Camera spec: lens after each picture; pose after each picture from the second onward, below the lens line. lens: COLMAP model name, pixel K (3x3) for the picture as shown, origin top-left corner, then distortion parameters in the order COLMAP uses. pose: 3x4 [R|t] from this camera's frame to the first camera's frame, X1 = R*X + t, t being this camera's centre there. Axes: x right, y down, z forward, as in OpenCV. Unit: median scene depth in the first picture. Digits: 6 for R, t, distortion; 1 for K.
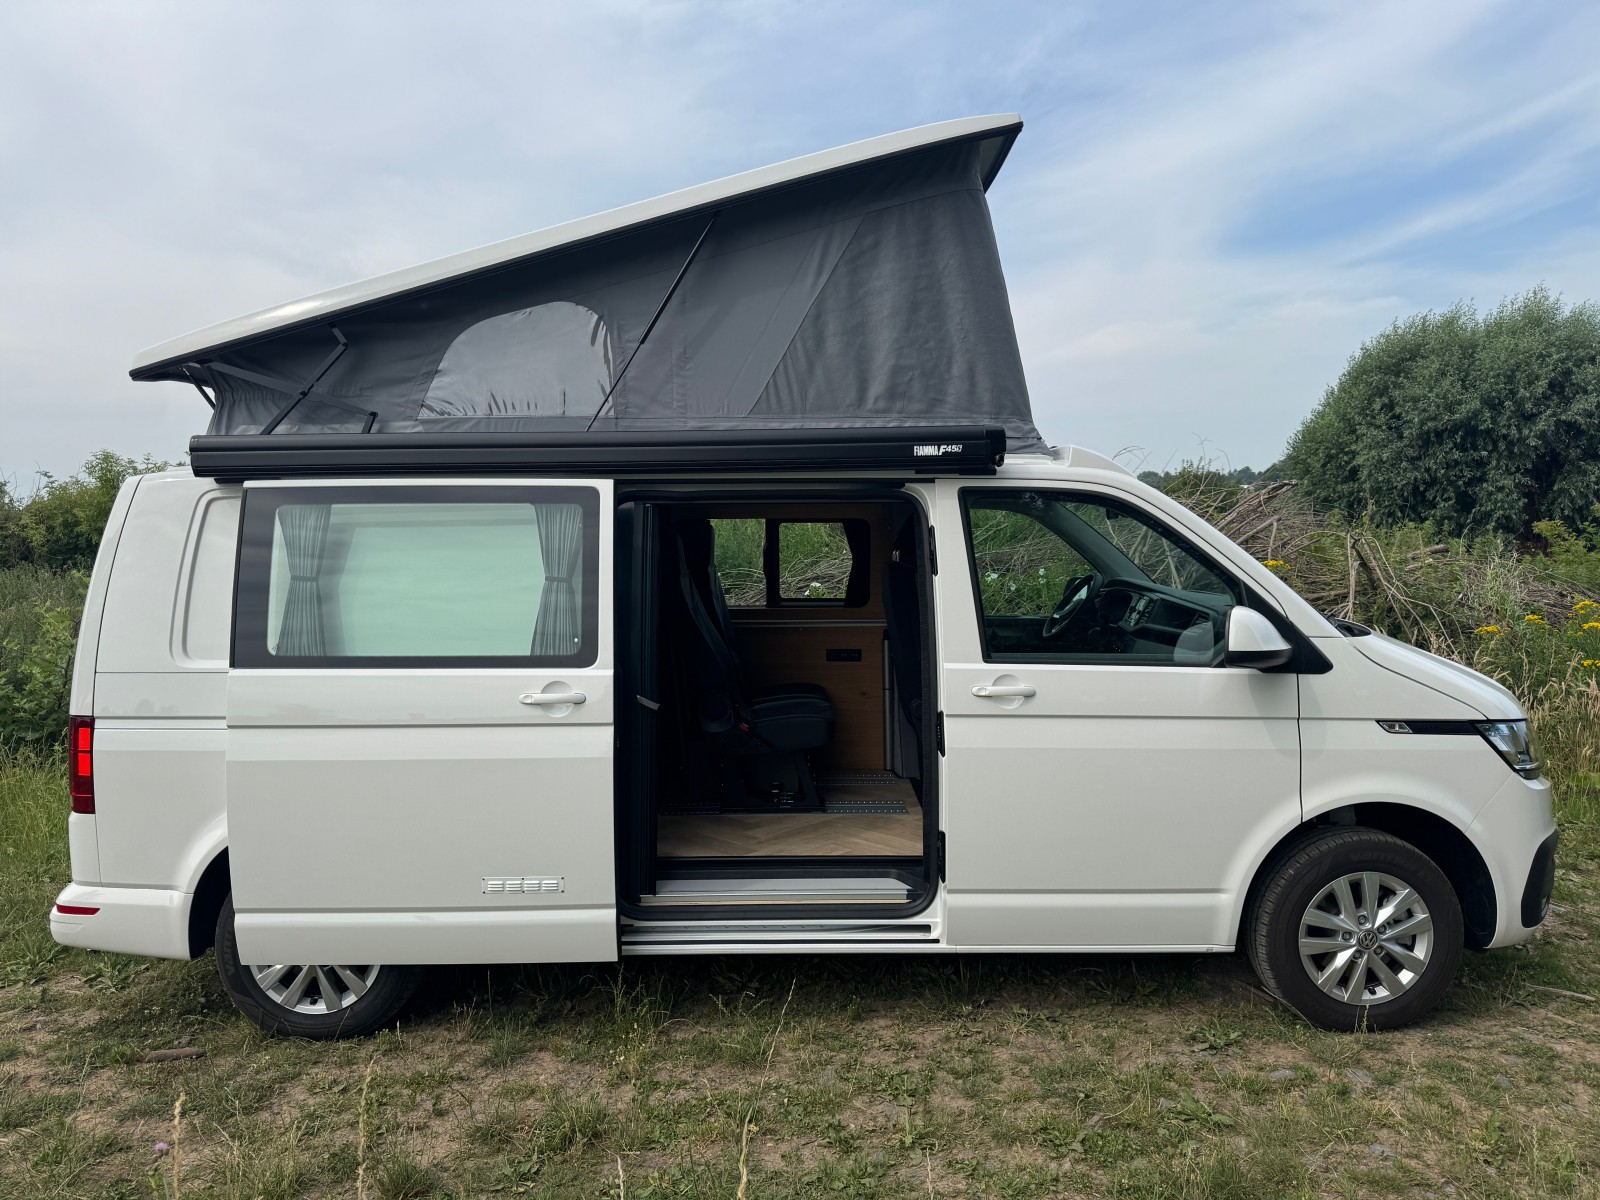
lens RADIAL K [[1140.7, 0, 801.9], [0, 1140.7, 594.4], [0, 0, 1]] dist [0.051840, -0.073429]
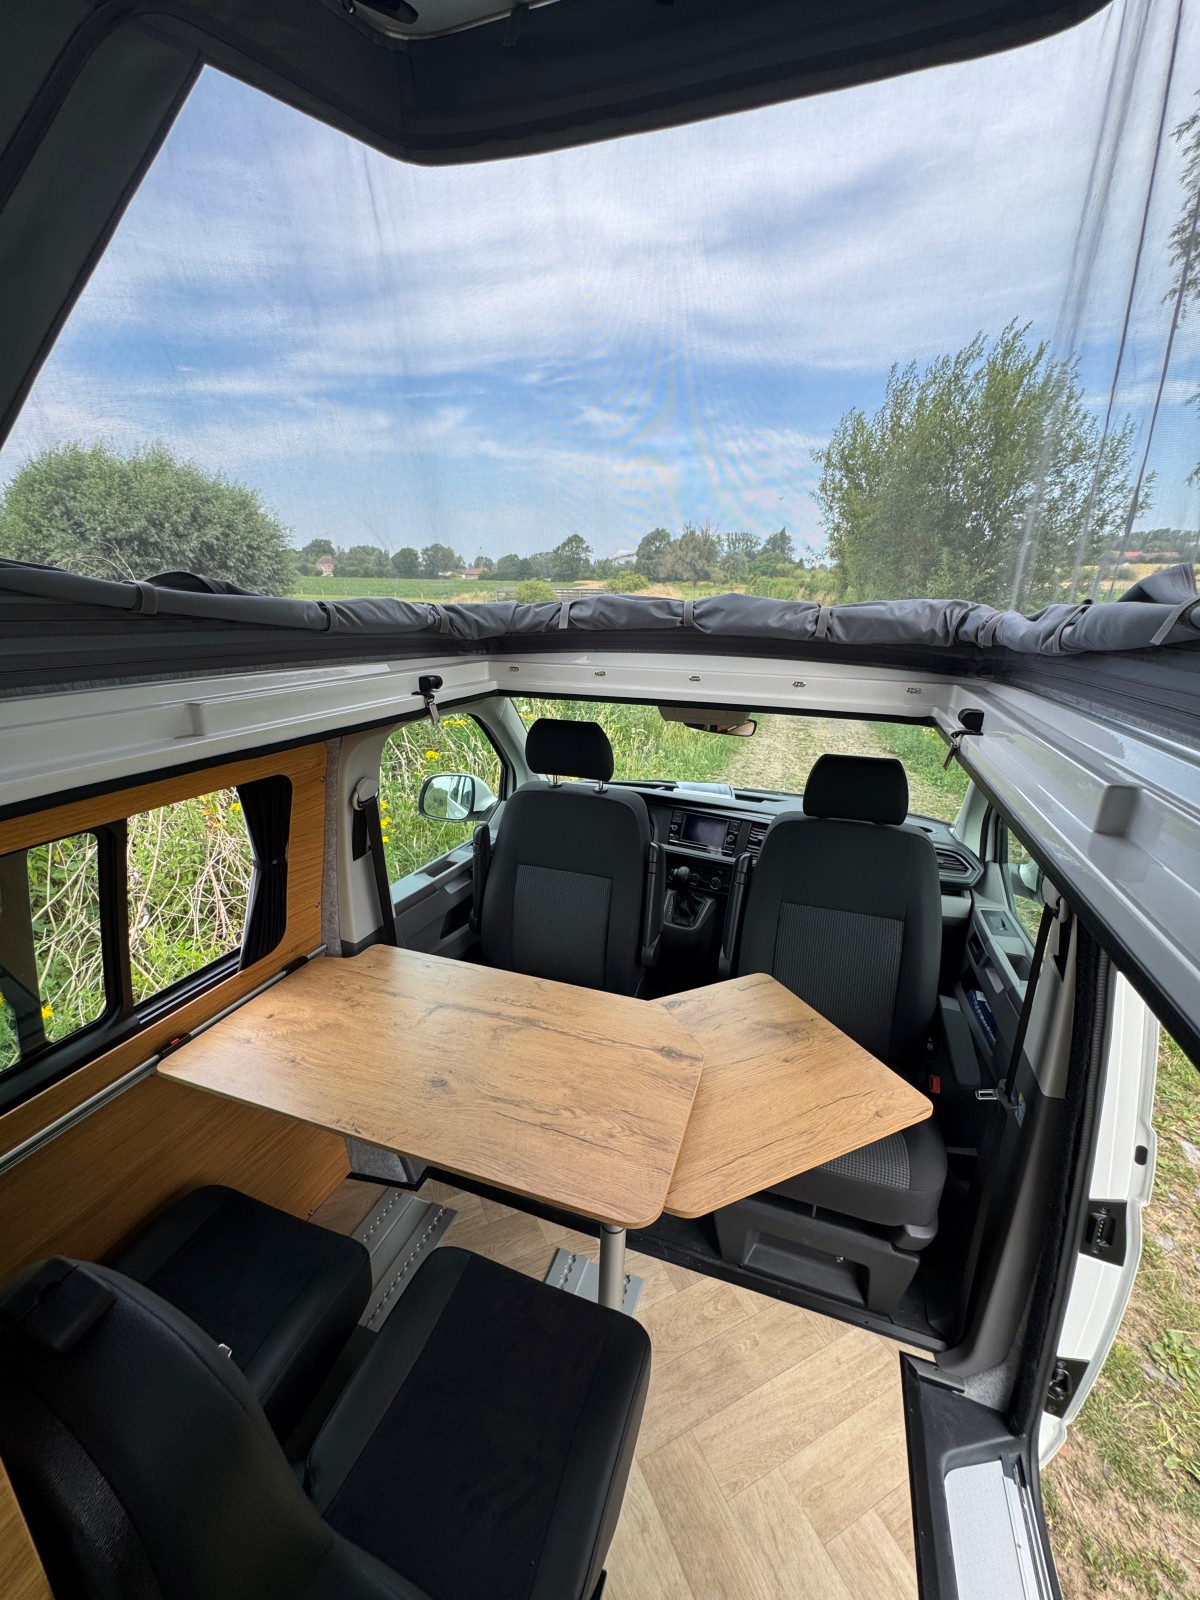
lens RADIAL K [[642.4, 0, 605.0], [0, 642.4, 804.4], [0, 0, 1]] dist [-0.004318, 0.000653]
pose [[0.340358, -0.263412, 0.902646, -0.122907], [0.030727, 0.962563, 0.269310, -0.112797], [-0.939794, -0.063926, 0.335710, 0.785934]]
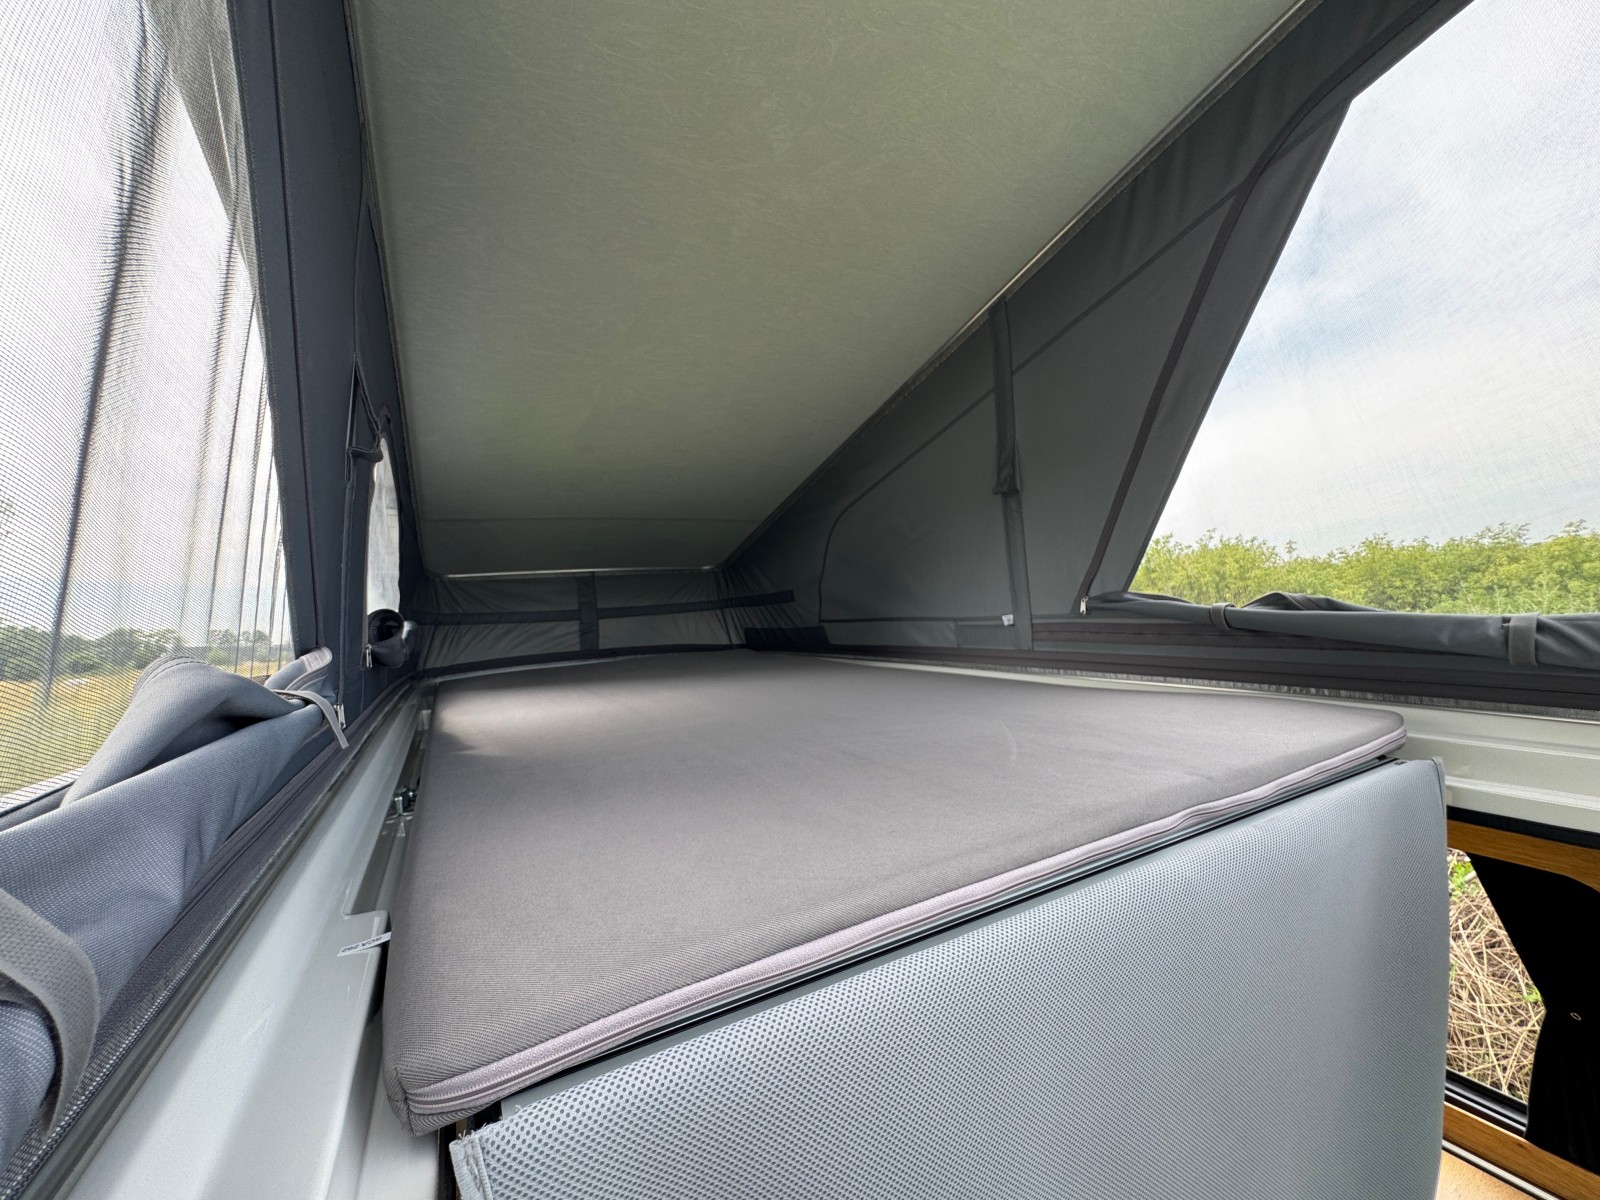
lens RADIAL K [[641.5, 0, 808.0], [0, 641.5, 607.1], [0, 0, 1]] dist [0.005017, 0.001045]
pose [[0.466602, -0.018448, -0.884275, 0.100344], [0.000211, 0.999785, -0.020747, -0.121974], [0.884467, 0.009493, 0.466506, 0.754789]]
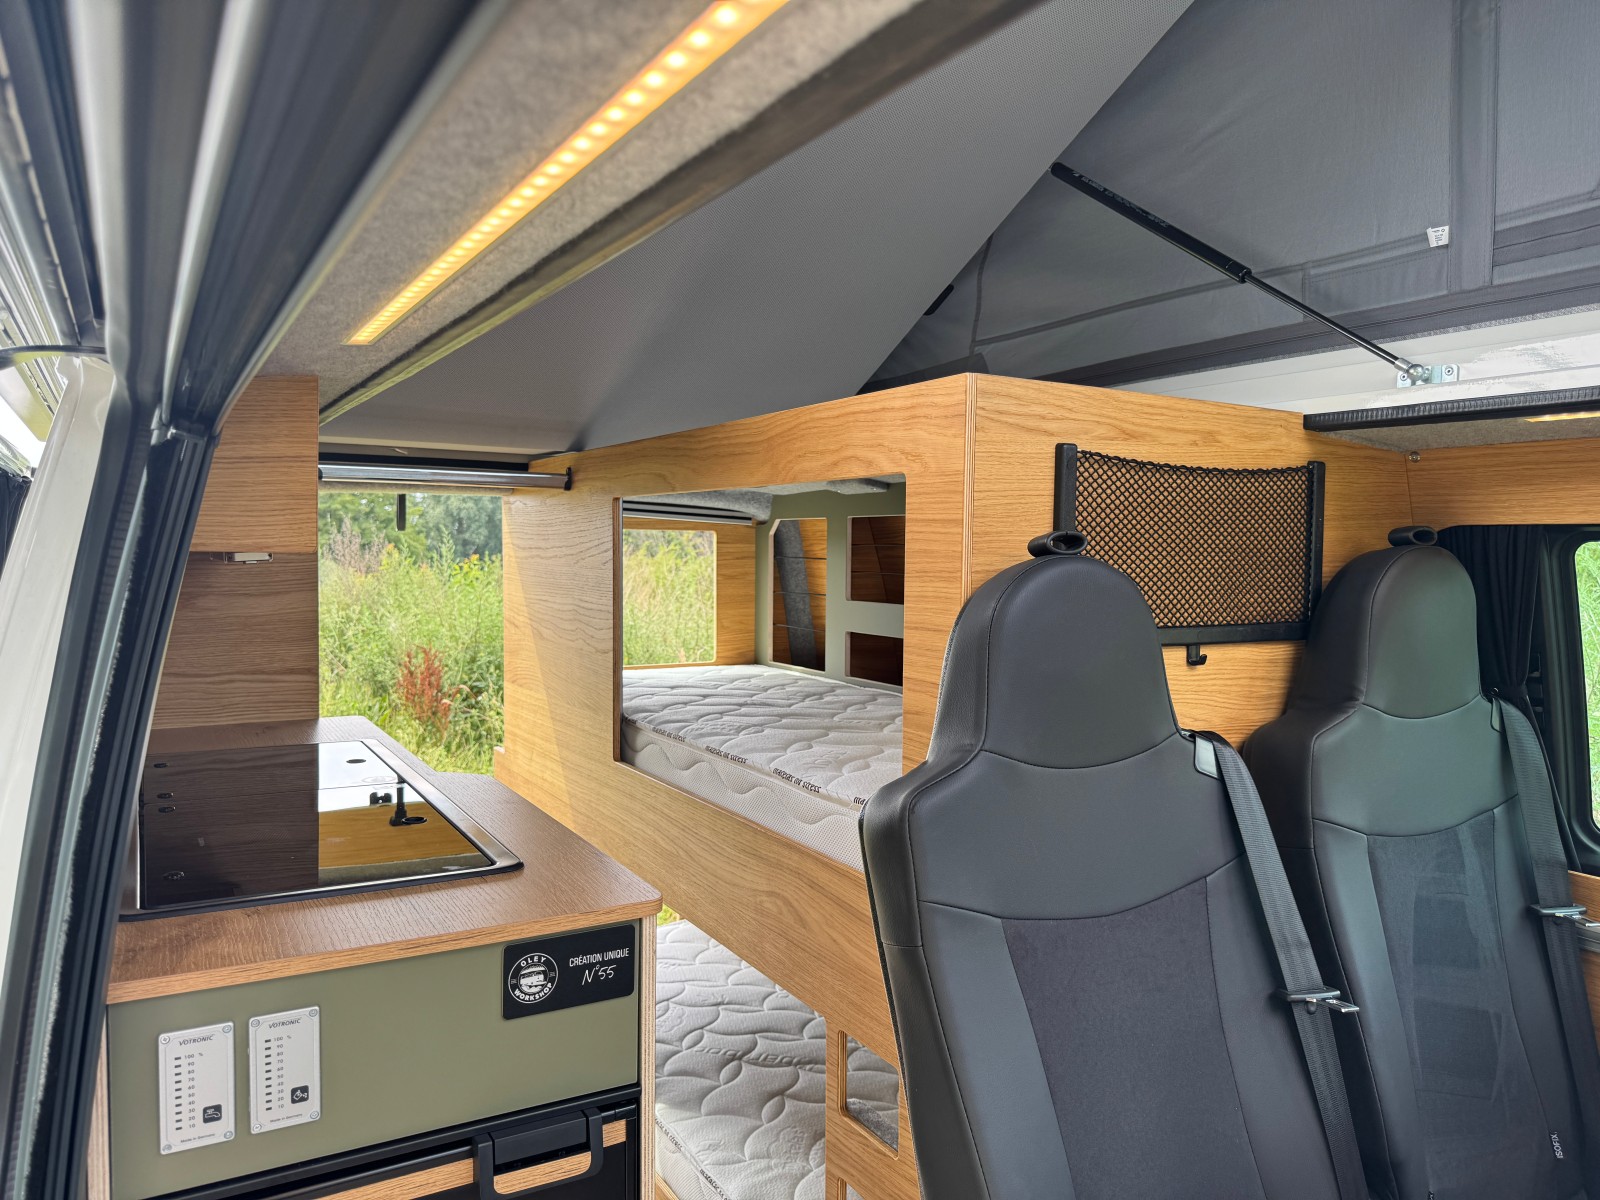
lens RADIAL K [[1140.7, 0, 801.9], [0, 1140.7, 603.4], [0, 0, 1]] dist [0.051840, -0.073429]
pose [[0.491230, 0.059367, -0.869004, 0.056778], [-0.069240, 0.997179, 0.028984, -0.042140], [0.868274, 0.045932, 0.493955, 0.715356]]
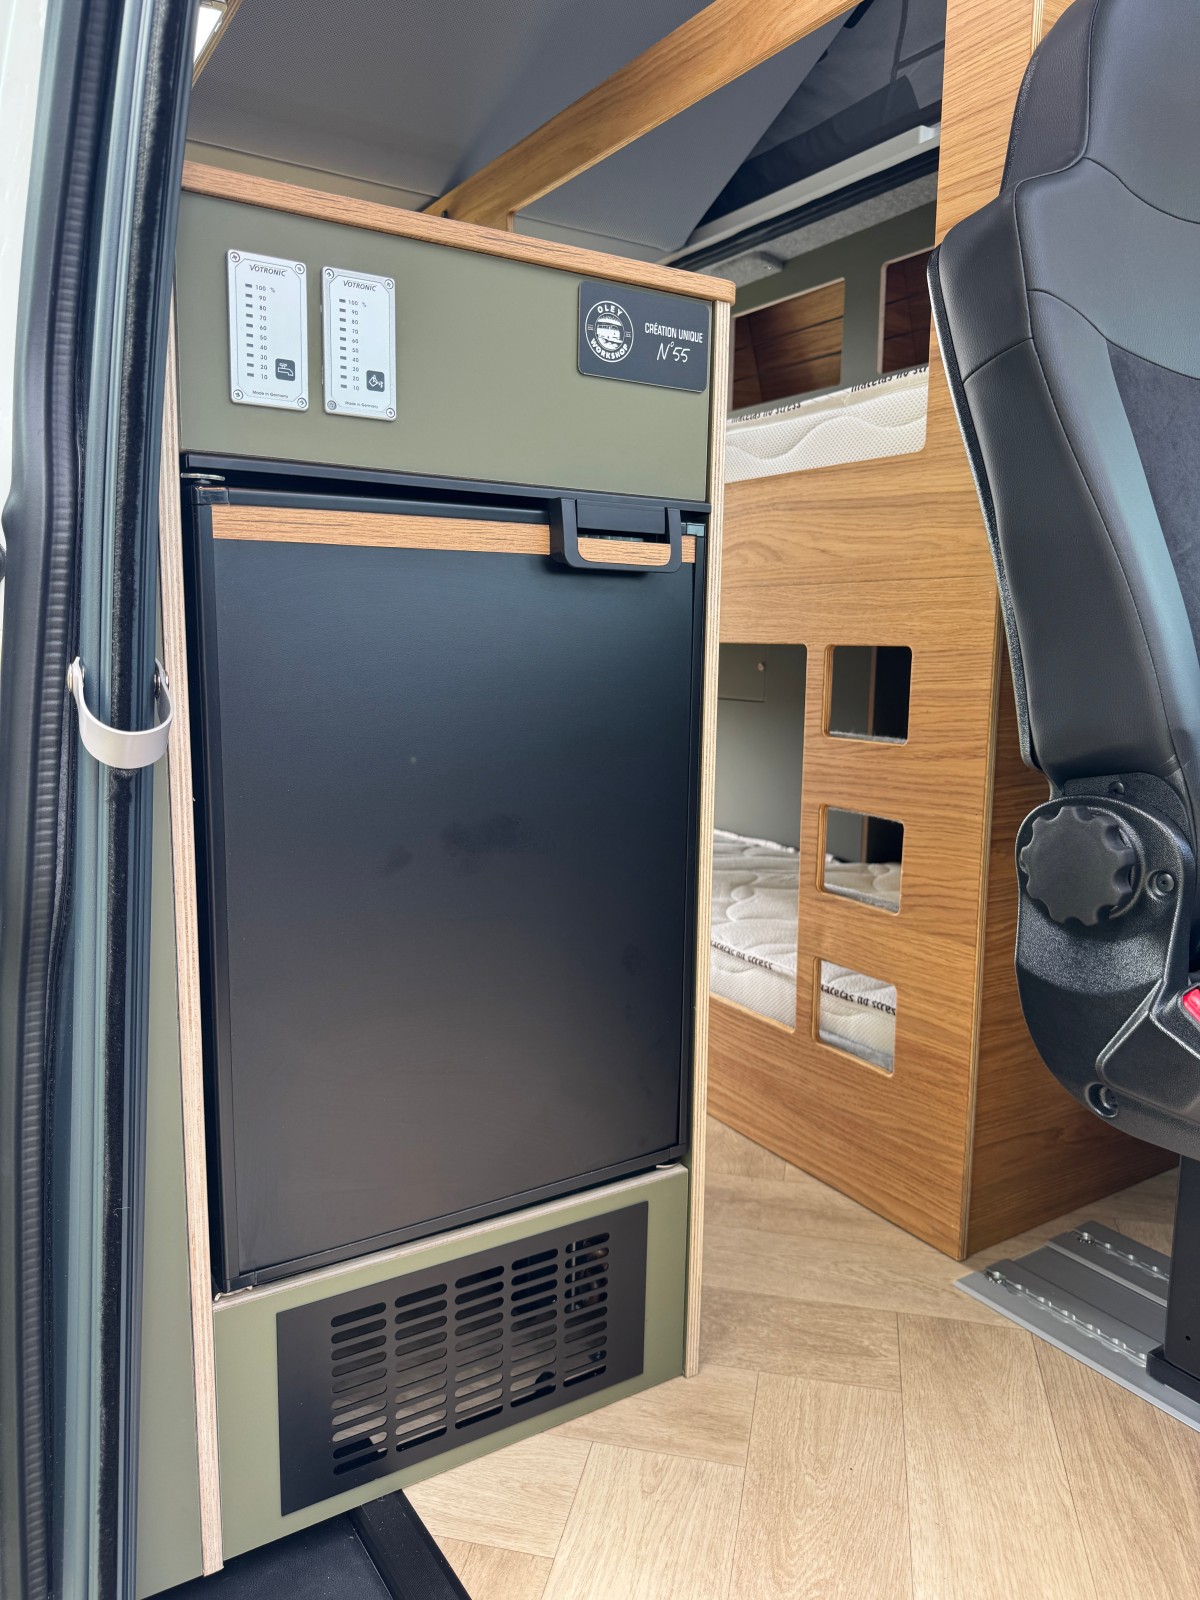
lens RADIAL K [[1140.7, 0, 588.5], [0, 1140.7, 791.7], [0, 0, 1]] dist [0.051840, -0.073429]
pose [[0.518870, 0.137331, -0.843750, 0.024417], [-0.071600, 0.990525, 0.117190, 0.059973], [0.851850, -0.000394, 0.523786, 0.688469]]
